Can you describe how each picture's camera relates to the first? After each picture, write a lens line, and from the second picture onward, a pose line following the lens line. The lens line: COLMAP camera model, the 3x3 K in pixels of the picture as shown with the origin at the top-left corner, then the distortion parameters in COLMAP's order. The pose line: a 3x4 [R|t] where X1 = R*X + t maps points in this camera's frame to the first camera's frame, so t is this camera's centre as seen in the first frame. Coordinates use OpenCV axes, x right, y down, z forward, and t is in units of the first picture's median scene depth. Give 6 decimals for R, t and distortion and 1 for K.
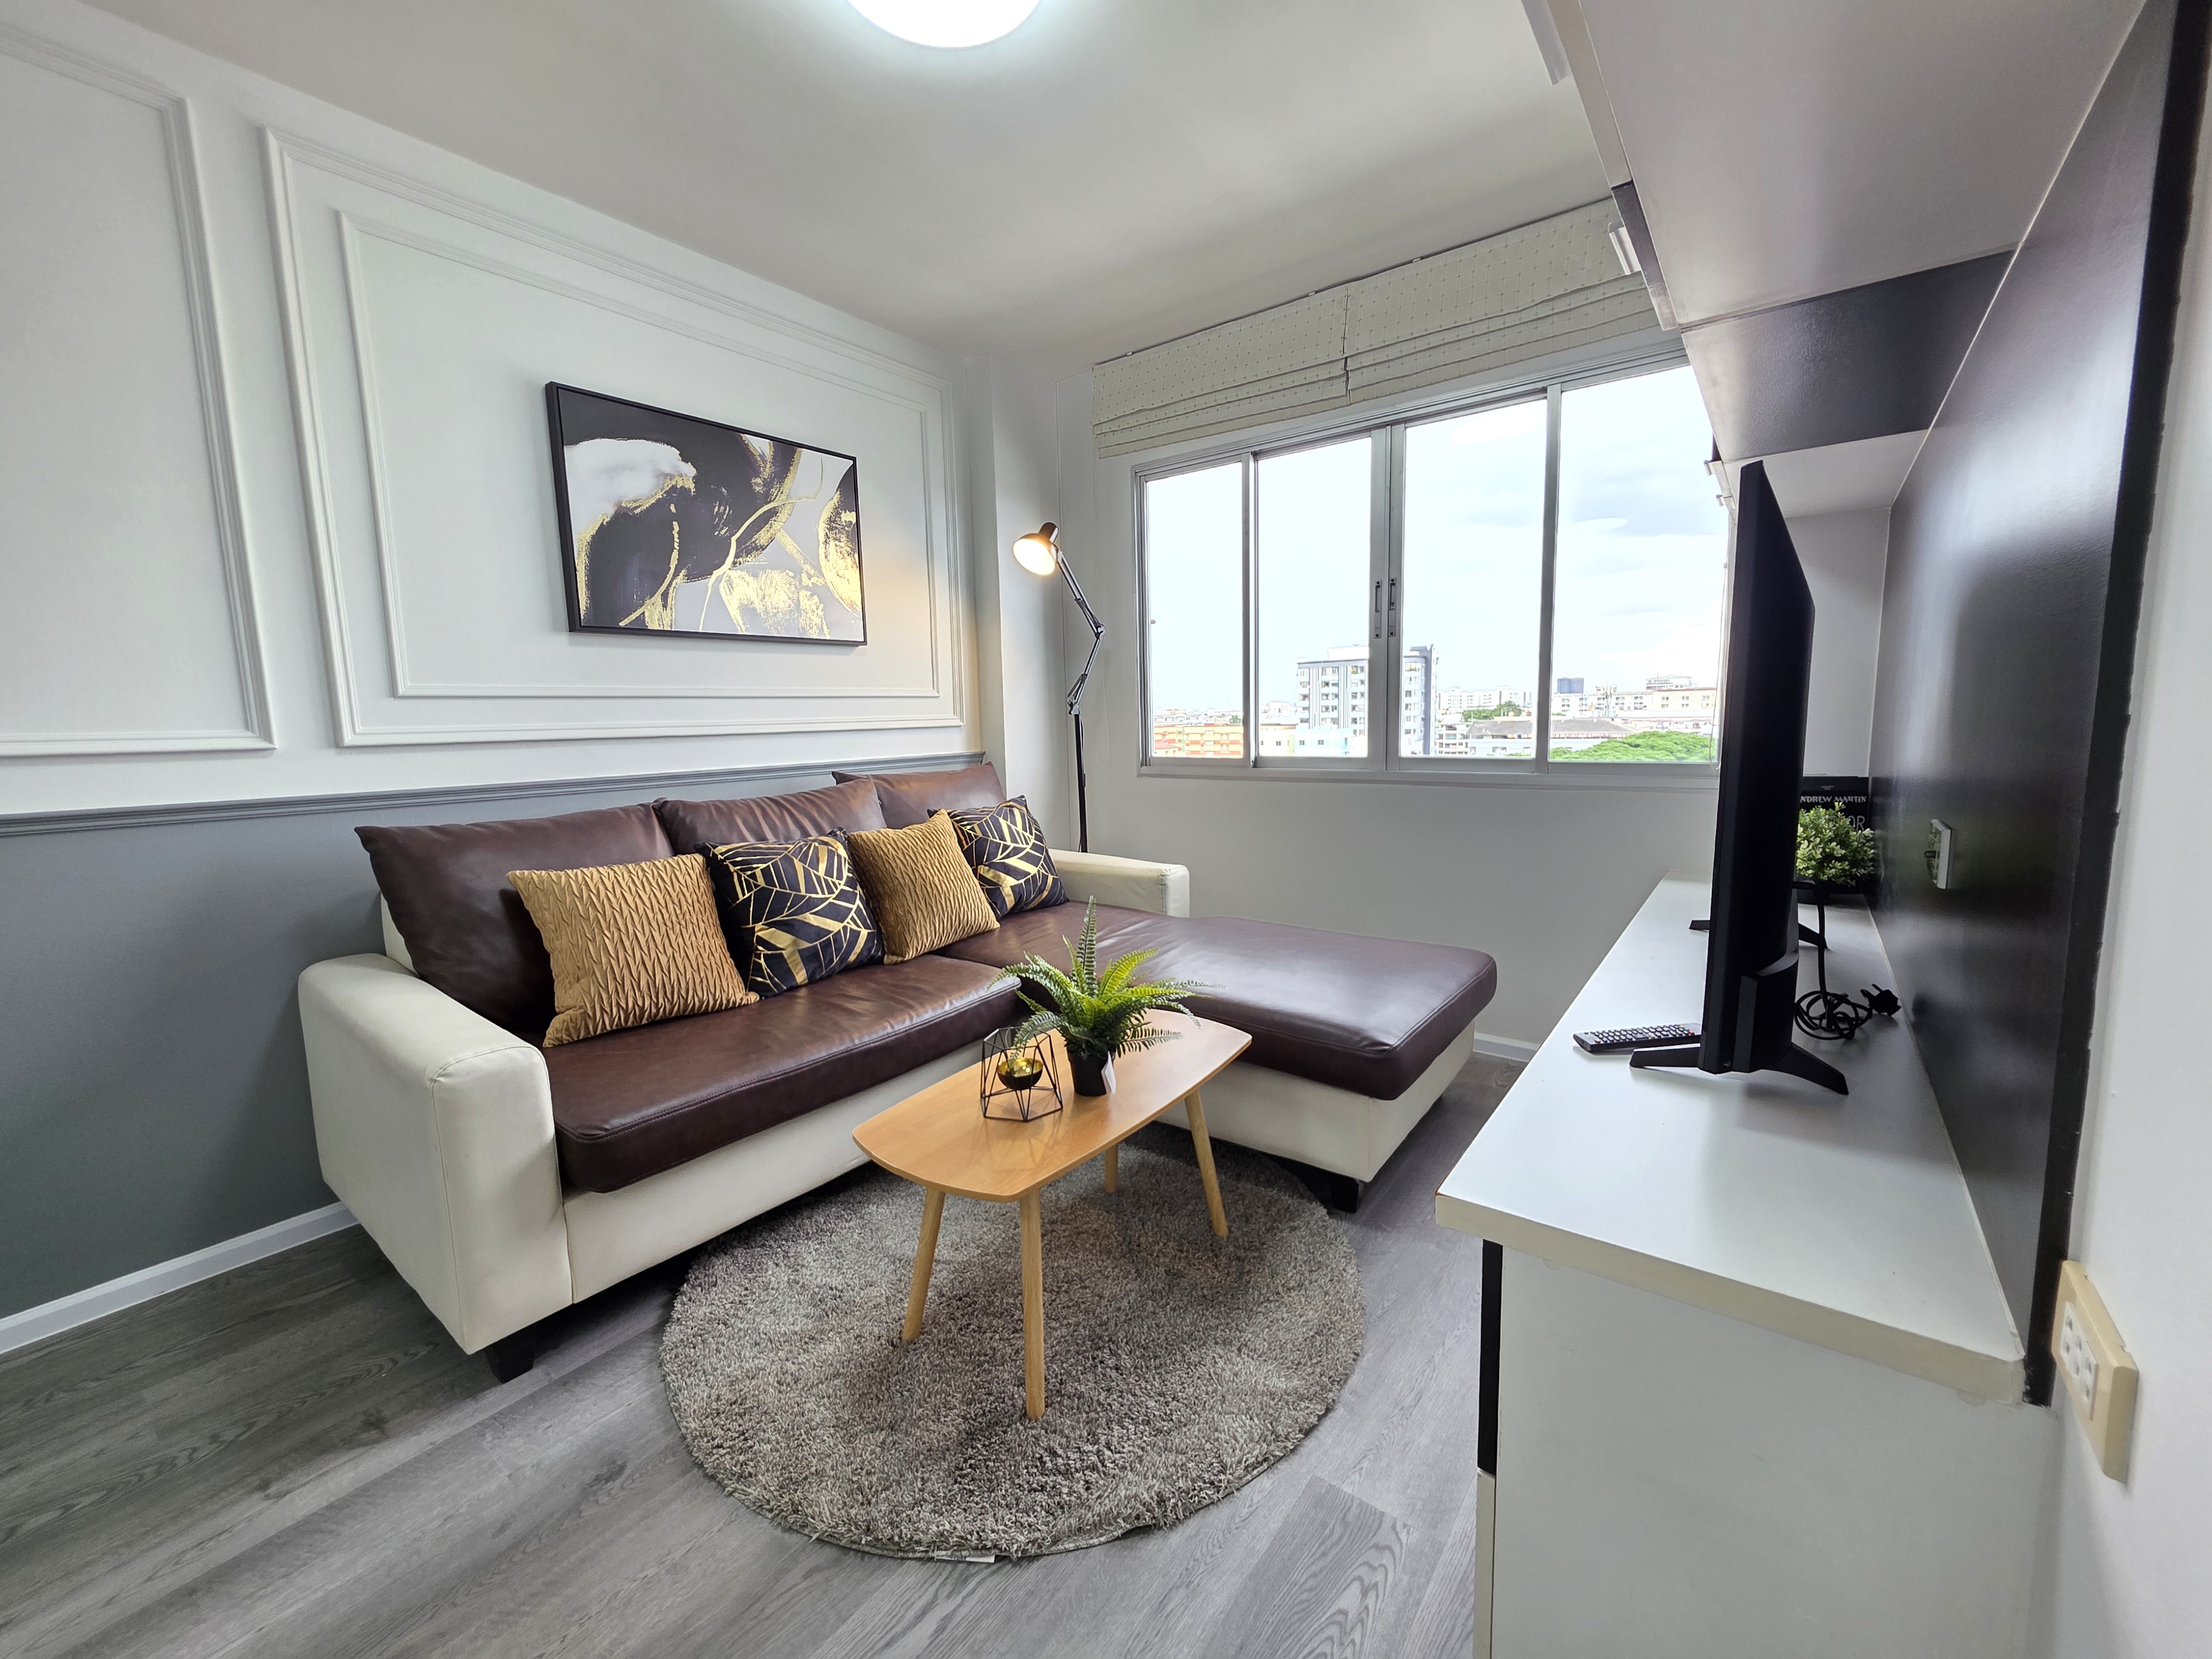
lens RADIAL K [[878.2, 0, 1106.0], [0, 878.2, 829.5], [0, 0, 1]] dist [0.000633, 0.000560]
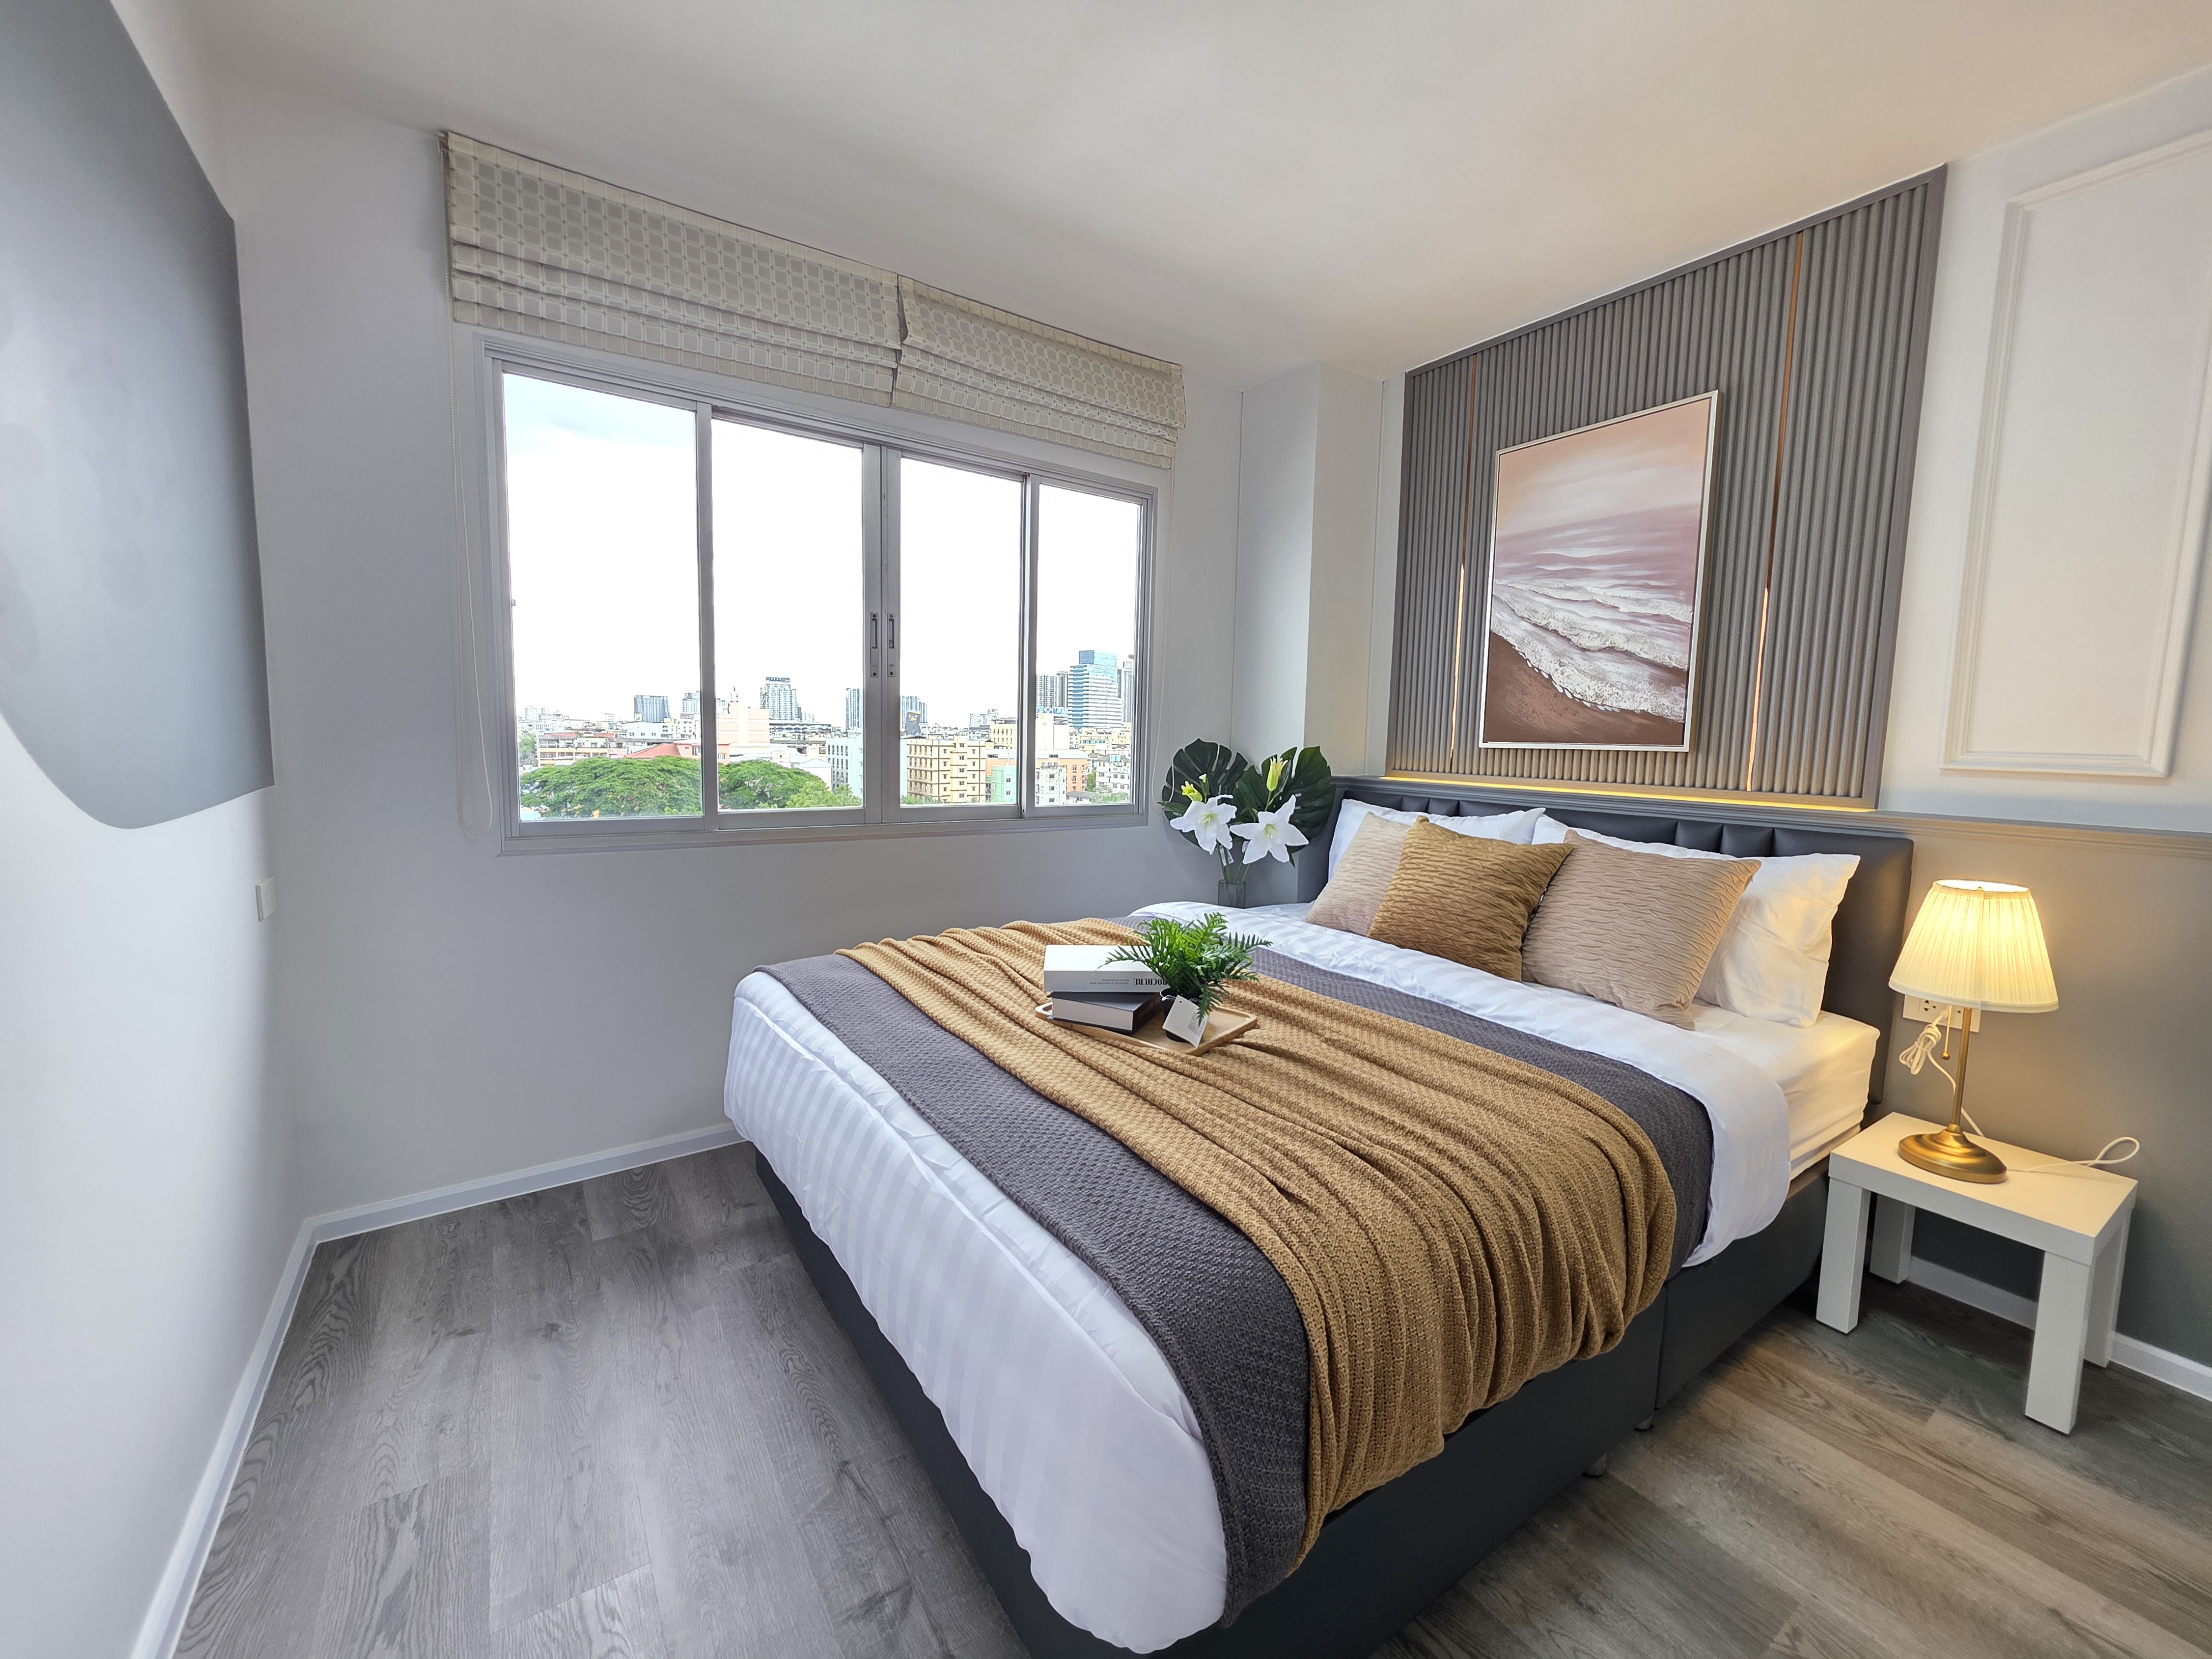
lens RADIAL K [[878.2, 0, 1106.0], [0, 878.2, 829.5], [0, 0, 1]] dist [0.000633, 0.000560]
pose [[0.301509, -0.071719, 0.950762, -0.567345], [0.099626, 0.994078, 0.043393, -0.089534], [-0.948244, 0.081637, 0.306868, 0.595274]]
